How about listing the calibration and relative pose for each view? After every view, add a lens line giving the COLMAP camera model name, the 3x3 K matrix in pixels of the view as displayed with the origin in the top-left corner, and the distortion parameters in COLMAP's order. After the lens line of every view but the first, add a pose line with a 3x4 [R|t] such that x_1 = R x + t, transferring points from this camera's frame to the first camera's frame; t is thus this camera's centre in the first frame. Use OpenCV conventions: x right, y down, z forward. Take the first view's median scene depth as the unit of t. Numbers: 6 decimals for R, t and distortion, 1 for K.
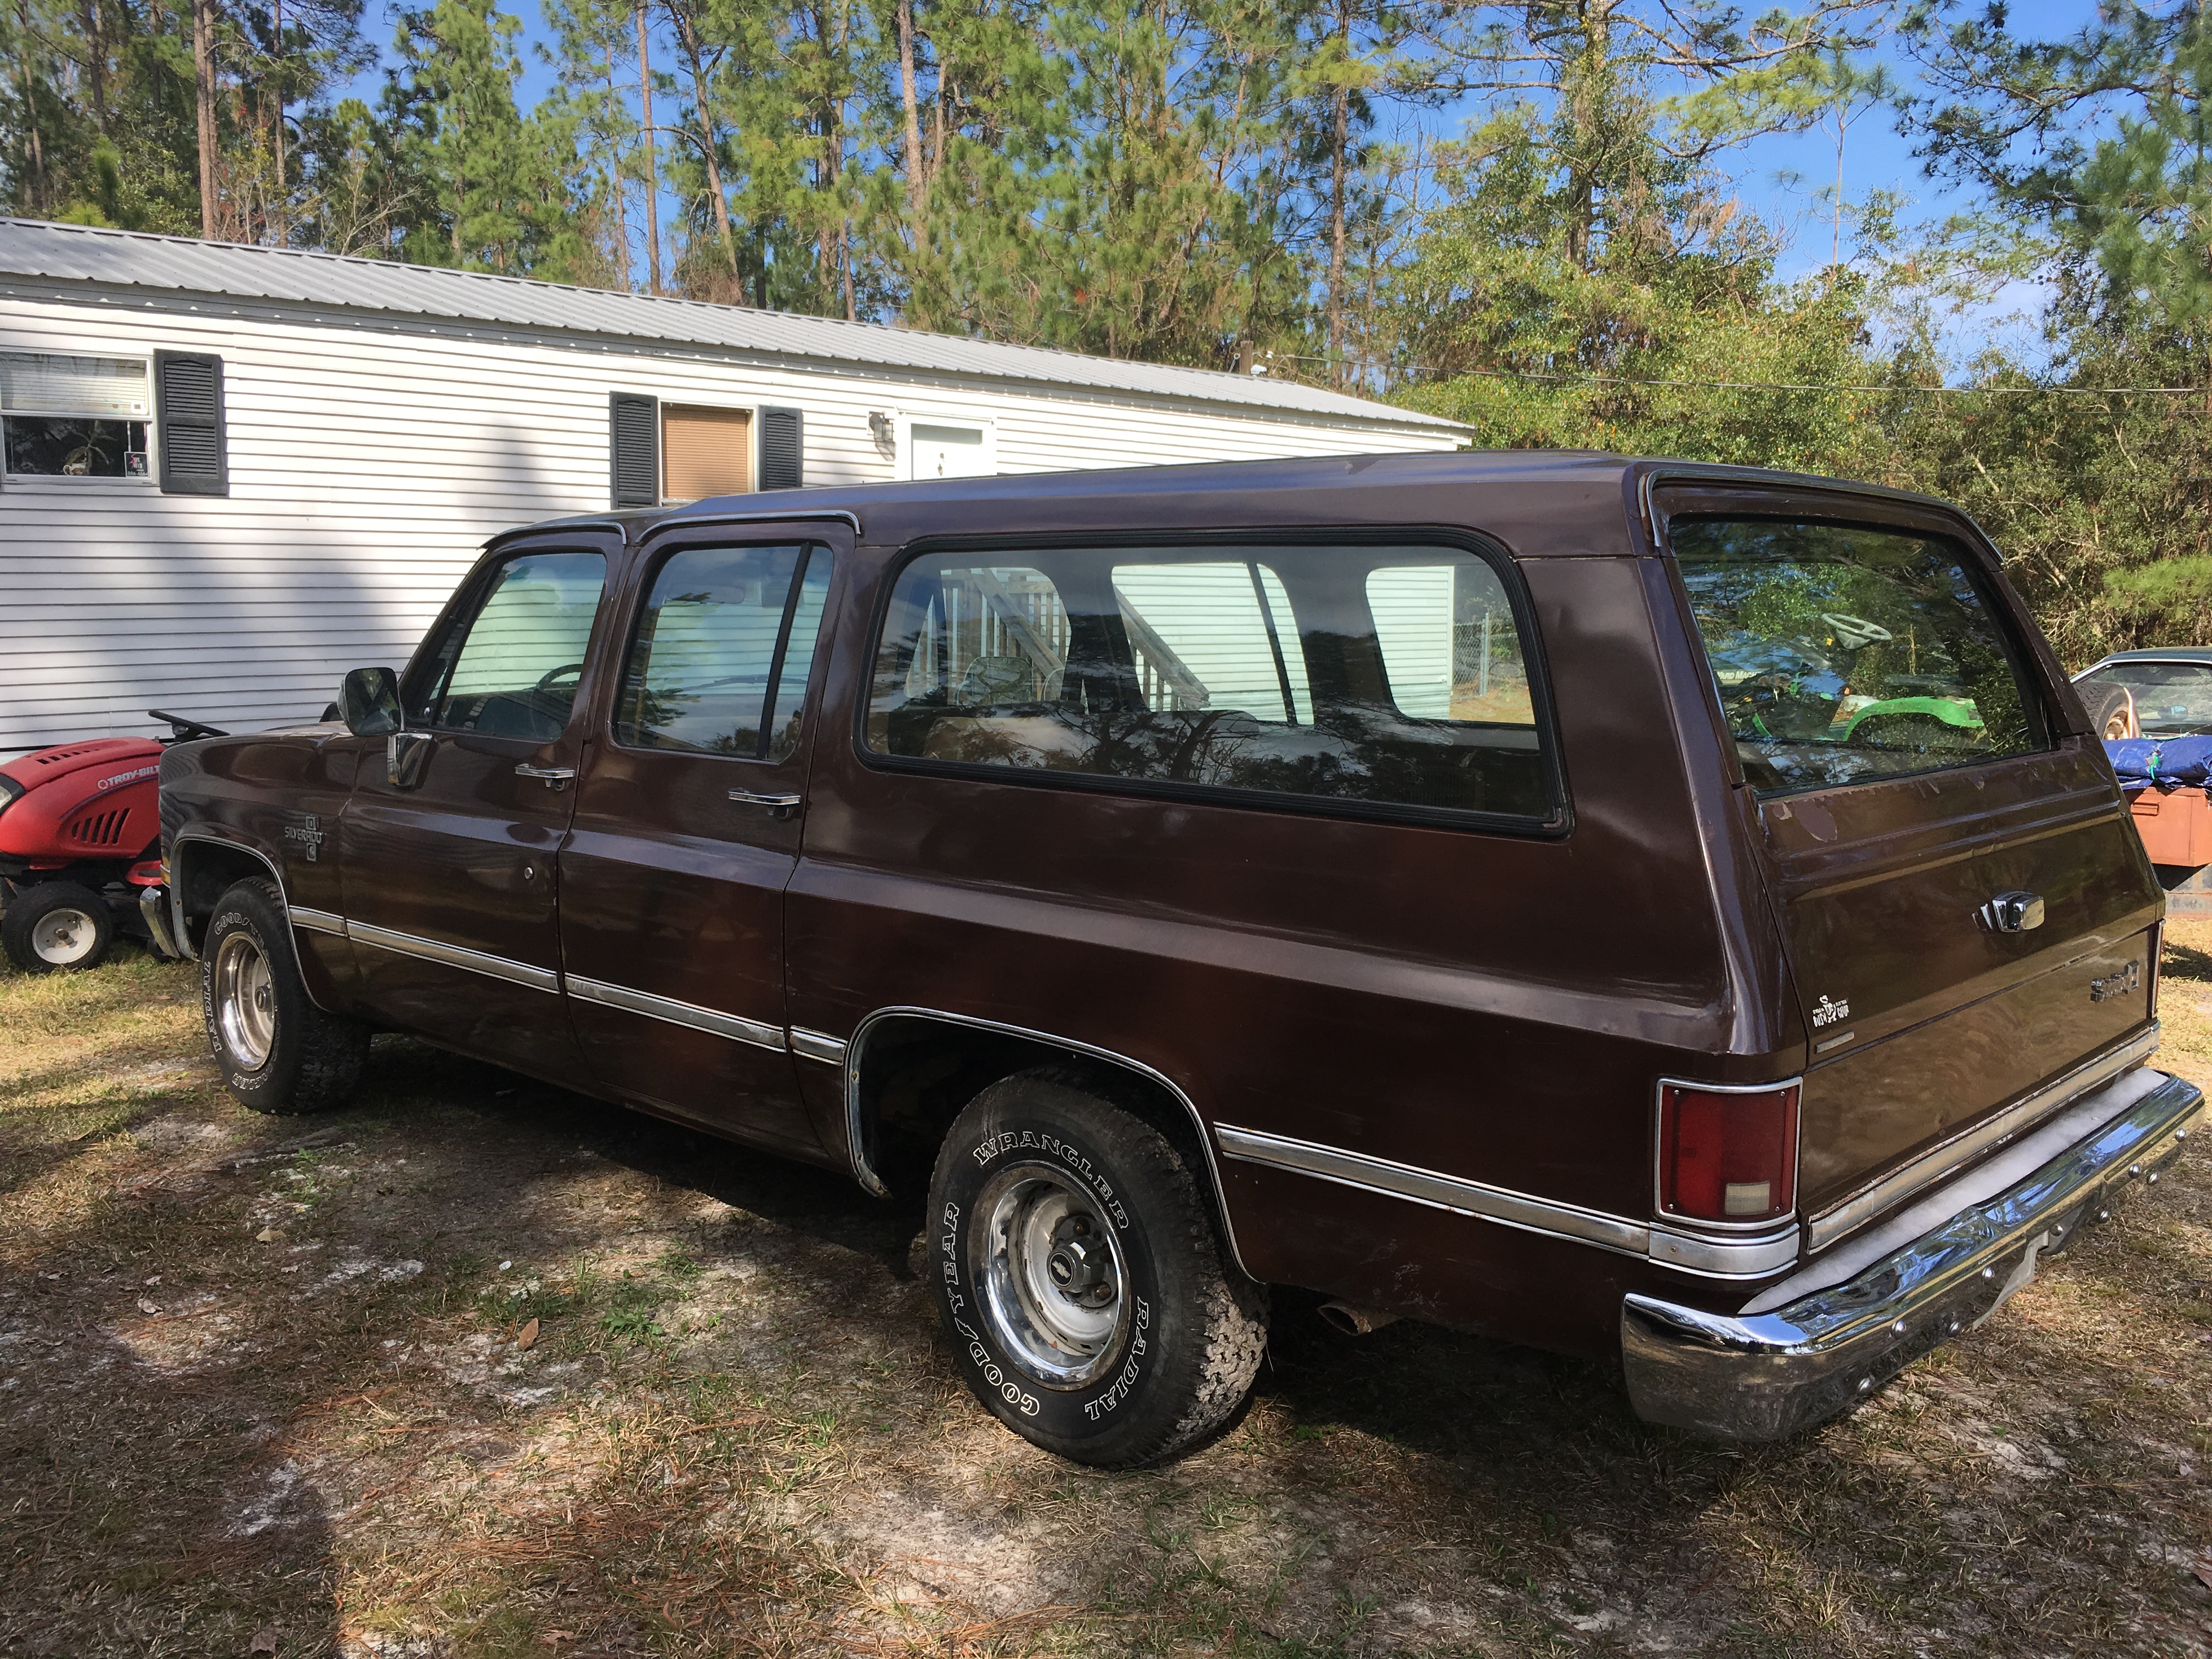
lens RADIAL K [[1883.9, 0, 1096.5], [0, 1883.9, 833.2], [0, 0, 1]] dist [0.074683, -0.106130]
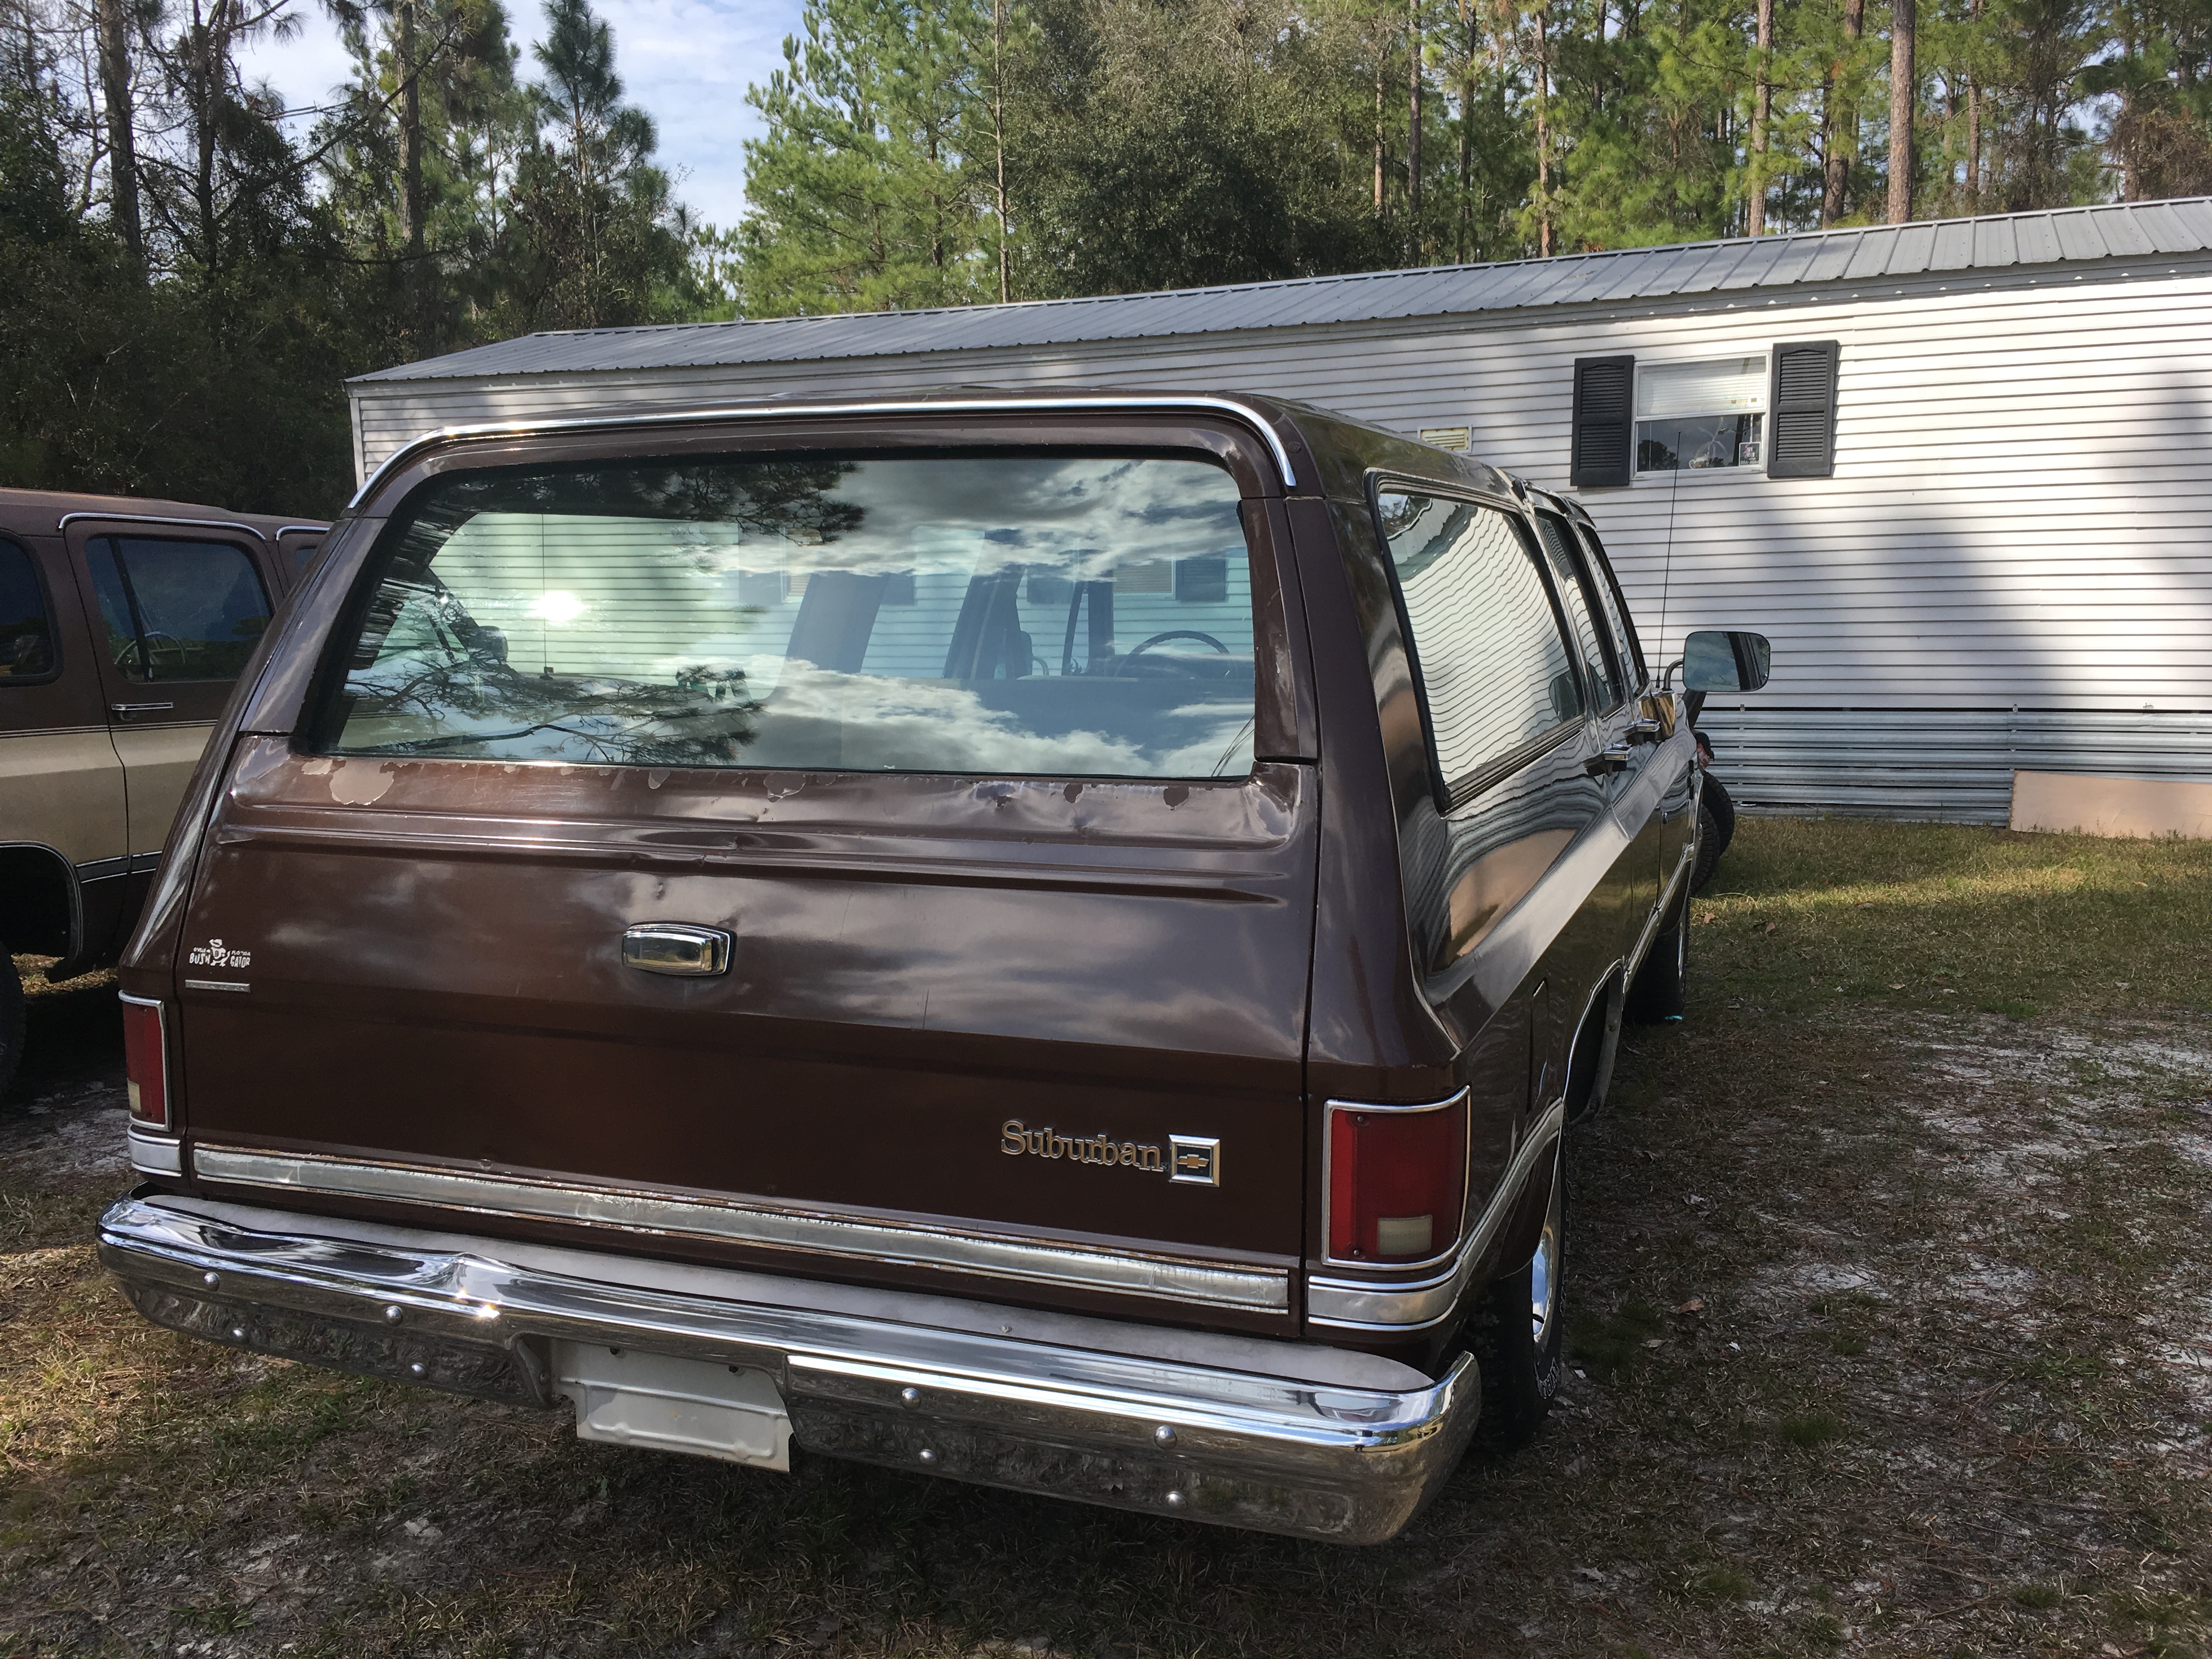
lens RADIAL K [[1883.9, 0, 1104.5], [0, 1883.9, 826.4], [0, 0, 1]] dist [0.074683, -0.106130]
pose [[0.383008, 0.107462, -0.917473, 0.367404], [-0.102158, 0.992045, 0.073549, -0.024538], [0.918079, 0.065557, 0.390940, 0.250335]]
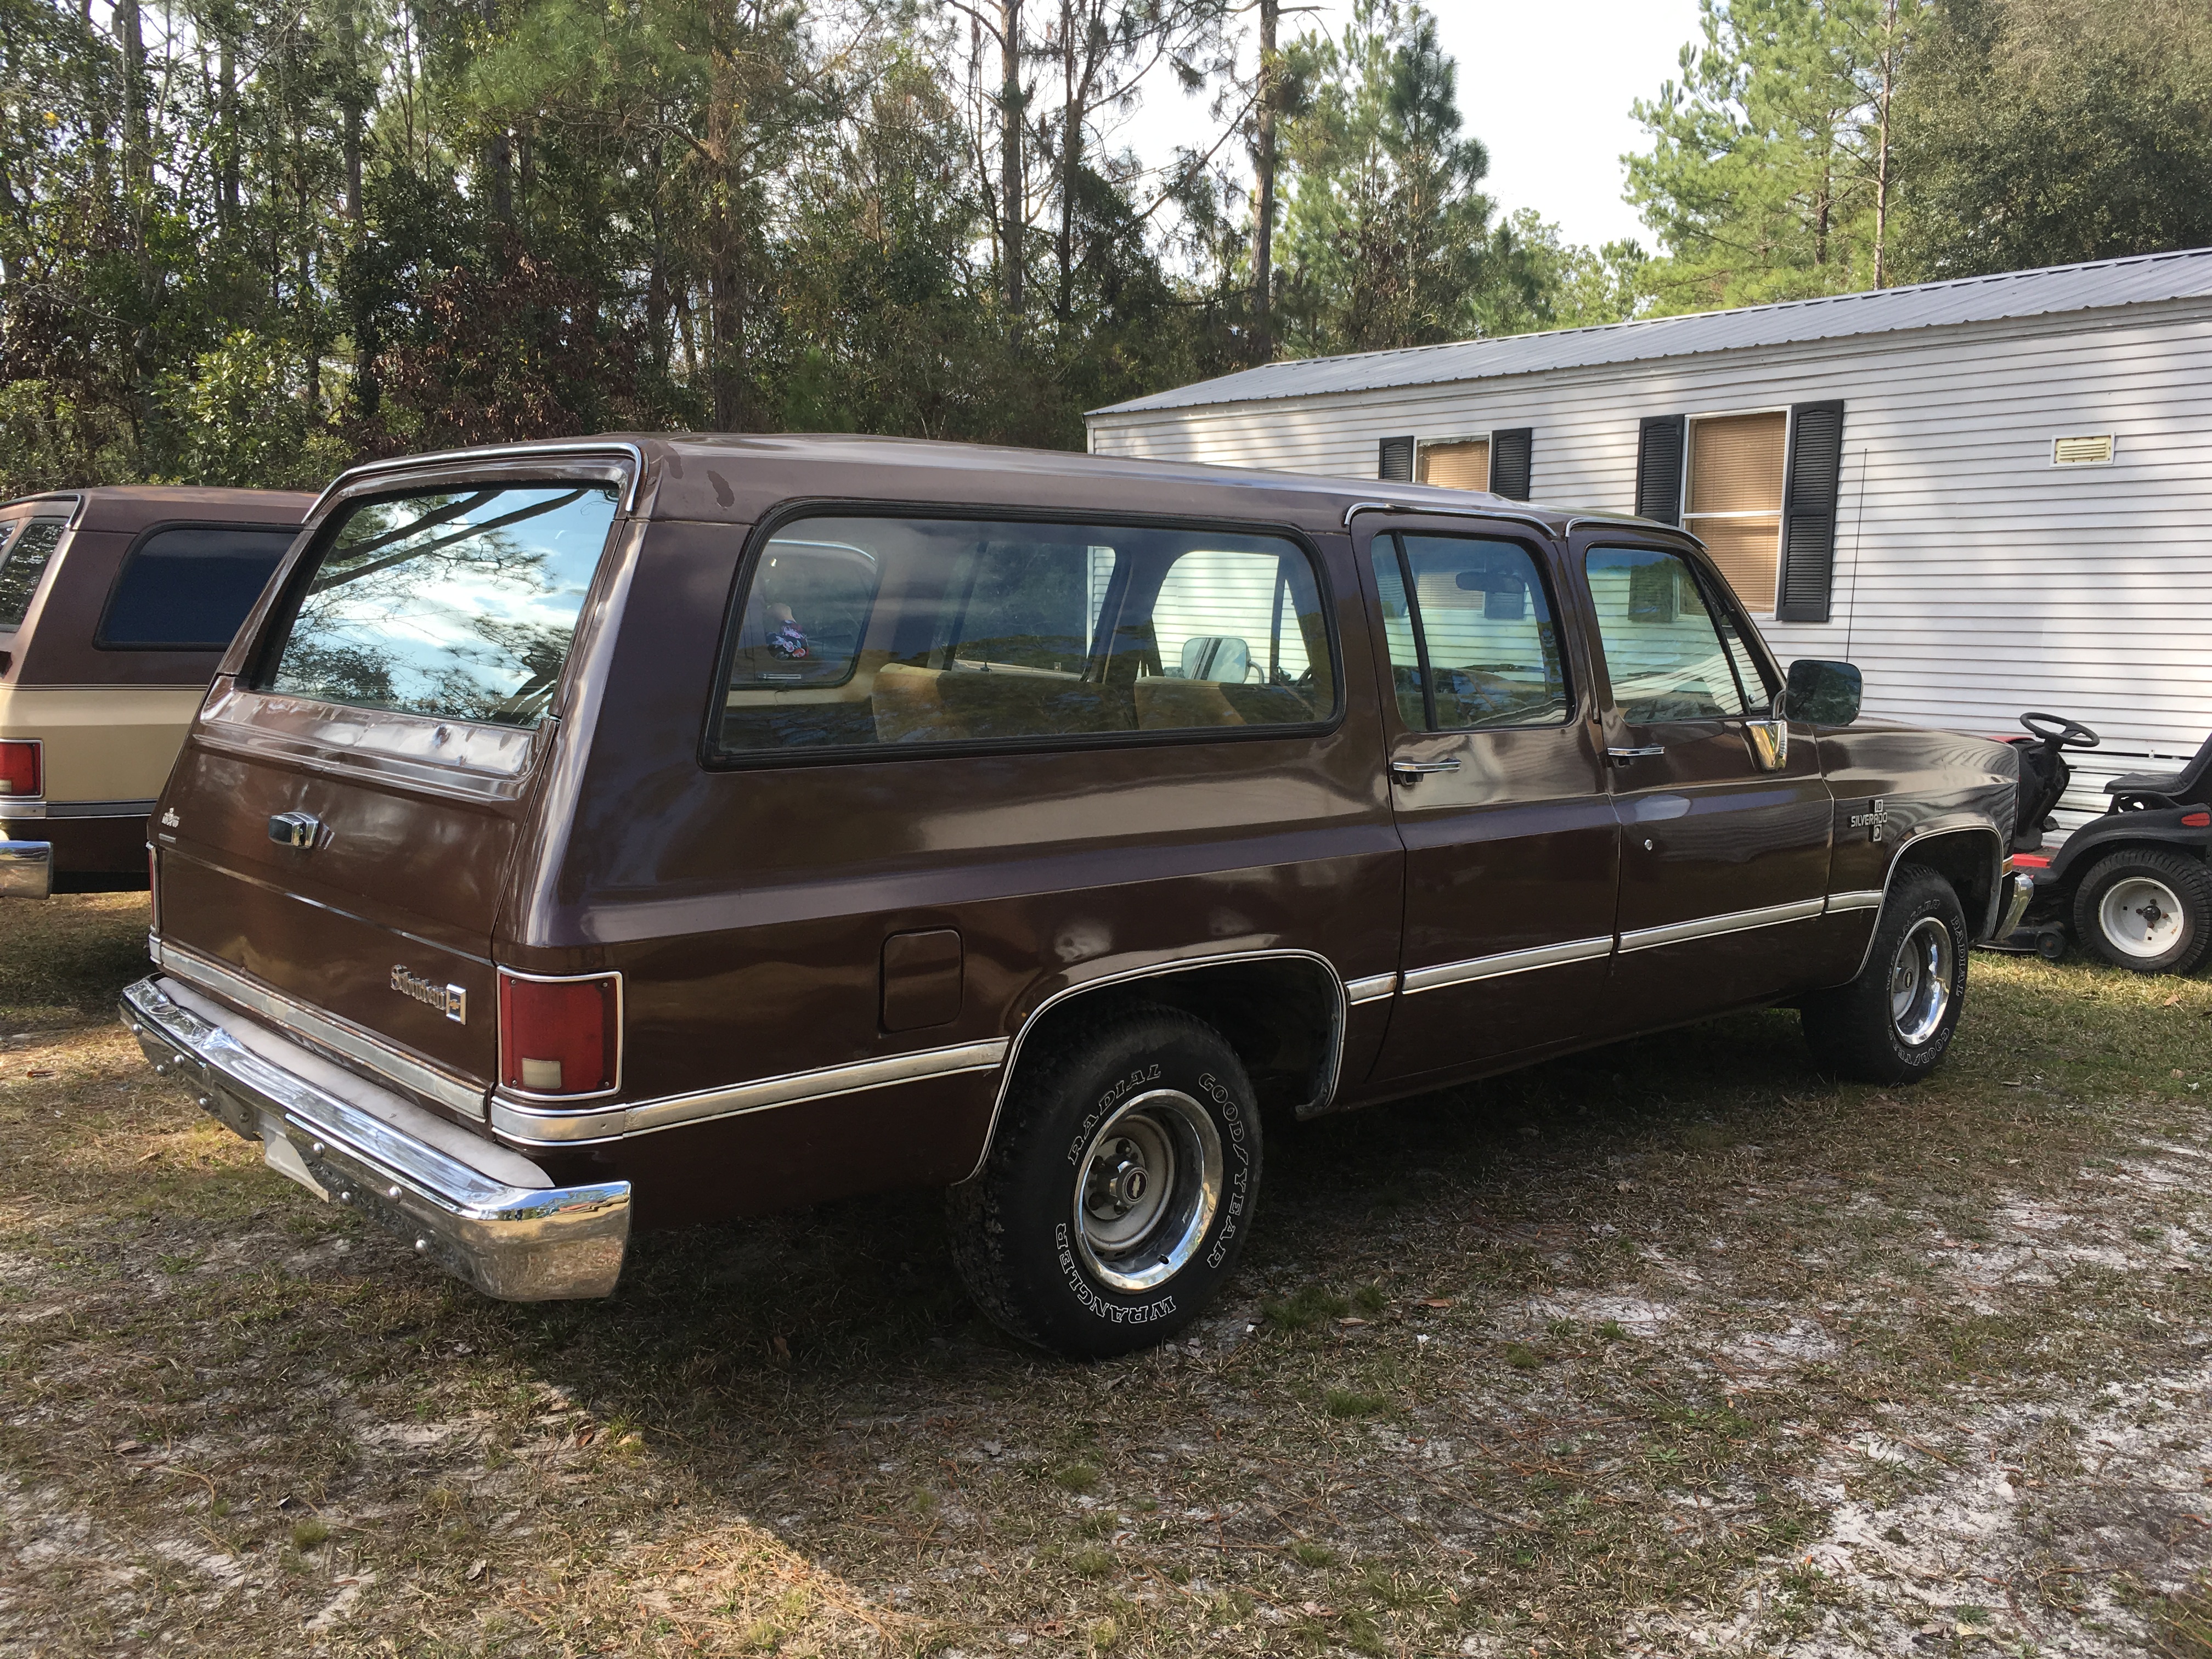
lens RADIAL K [[1883.9, 0, 1103.0], [0, 1883.9, 826.6], [0, 0, 1]] dist [0.074683, -0.106130]
pose [[-0.085183, 0.112567, -0.989986, 0.453541], [-0.138725, 0.982580, 0.123662, -0.048116], [0.986661, 0.147870, -0.068083, 0.451383]]
